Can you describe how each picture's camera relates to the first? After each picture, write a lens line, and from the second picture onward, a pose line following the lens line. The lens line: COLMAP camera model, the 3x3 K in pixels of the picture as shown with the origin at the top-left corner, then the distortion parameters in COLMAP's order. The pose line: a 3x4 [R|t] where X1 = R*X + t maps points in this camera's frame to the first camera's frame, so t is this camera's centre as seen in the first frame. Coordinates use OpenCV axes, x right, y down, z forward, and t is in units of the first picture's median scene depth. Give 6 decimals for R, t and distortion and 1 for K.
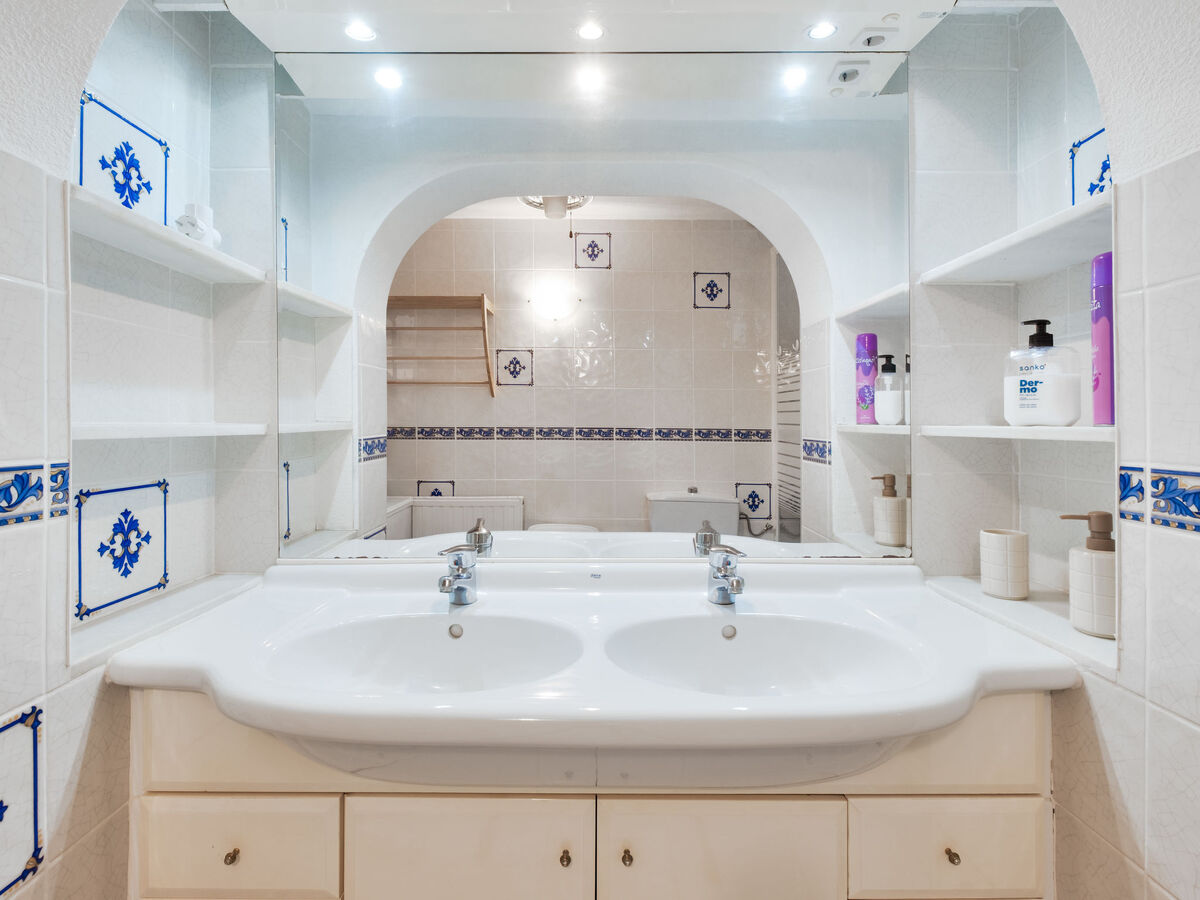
lens RADIAL K [[600.8, 0, 593.8], [0, 600.8, 415.8], [0, 0, 1]] dist [0.003433, -0.008277]
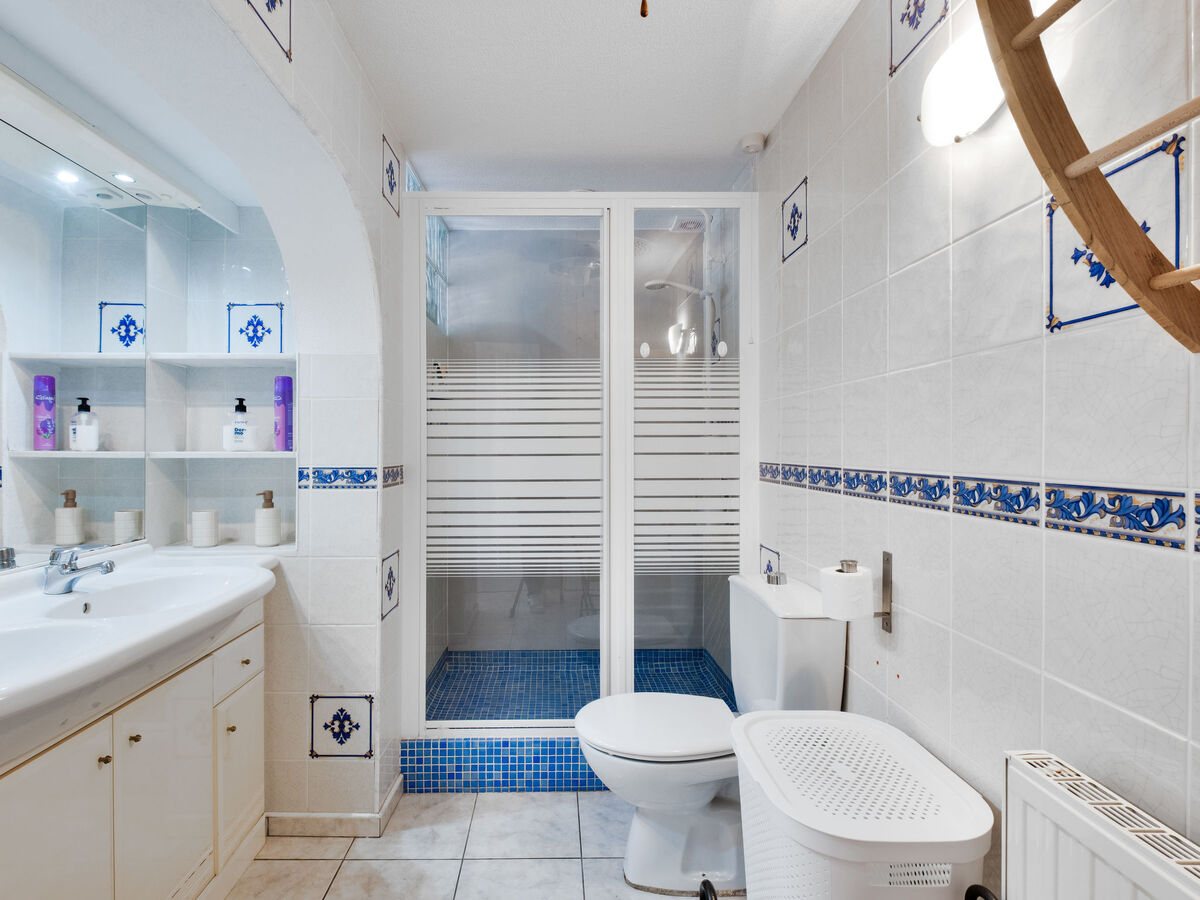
lens RADIAL K [[602.6, 0, 596.7], [0, 602.6, 450.8], [0, 0, 1]] dist [0.002086, -0.002618]
pose [[-0.069818, -0.011930, 0.997488, -1.355064], [-0.014282, 0.999838, 0.010958, -0.024098], [-0.997458, -0.013481, -0.069977, -0.041550]]
